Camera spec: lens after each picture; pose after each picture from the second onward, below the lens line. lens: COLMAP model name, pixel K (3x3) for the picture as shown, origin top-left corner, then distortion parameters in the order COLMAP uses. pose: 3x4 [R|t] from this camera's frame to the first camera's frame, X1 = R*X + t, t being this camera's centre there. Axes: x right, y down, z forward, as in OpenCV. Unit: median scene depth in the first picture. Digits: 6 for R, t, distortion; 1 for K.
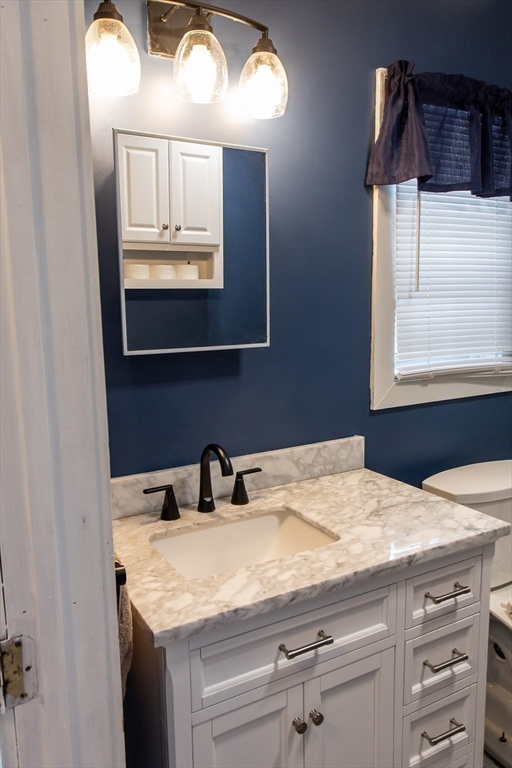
lens RADIAL K [[588.3, 0, 256.0], [0, 588.3, 384.0], [0, 0, 1]] dist [0.006039, 0.003307]
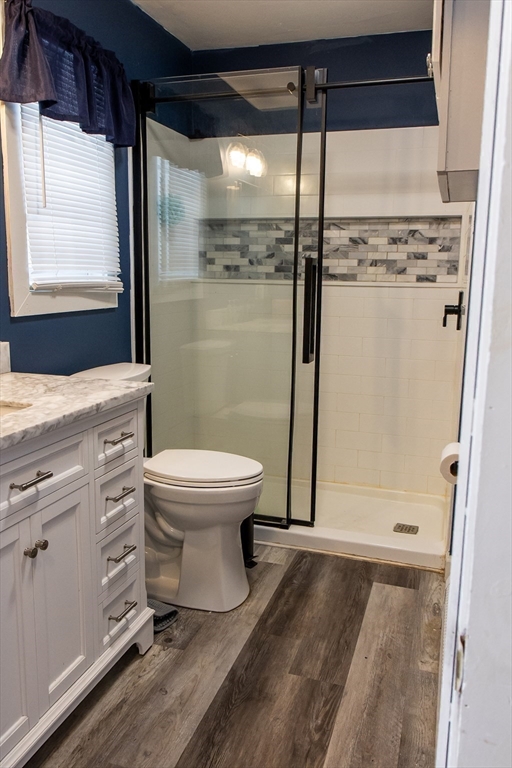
lens RADIAL K [[619.1, 0, 256.0], [0, 619.1, 384.0], [0, 0, 1]] dist [-0.000511, -0.006055]
pose [[0.737917, -0.096758, 0.667919, -0.266276], [0.076211, 0.995286, 0.059983, 0.145903], [-0.670575, 0.006640, 0.741812, -0.143198]]
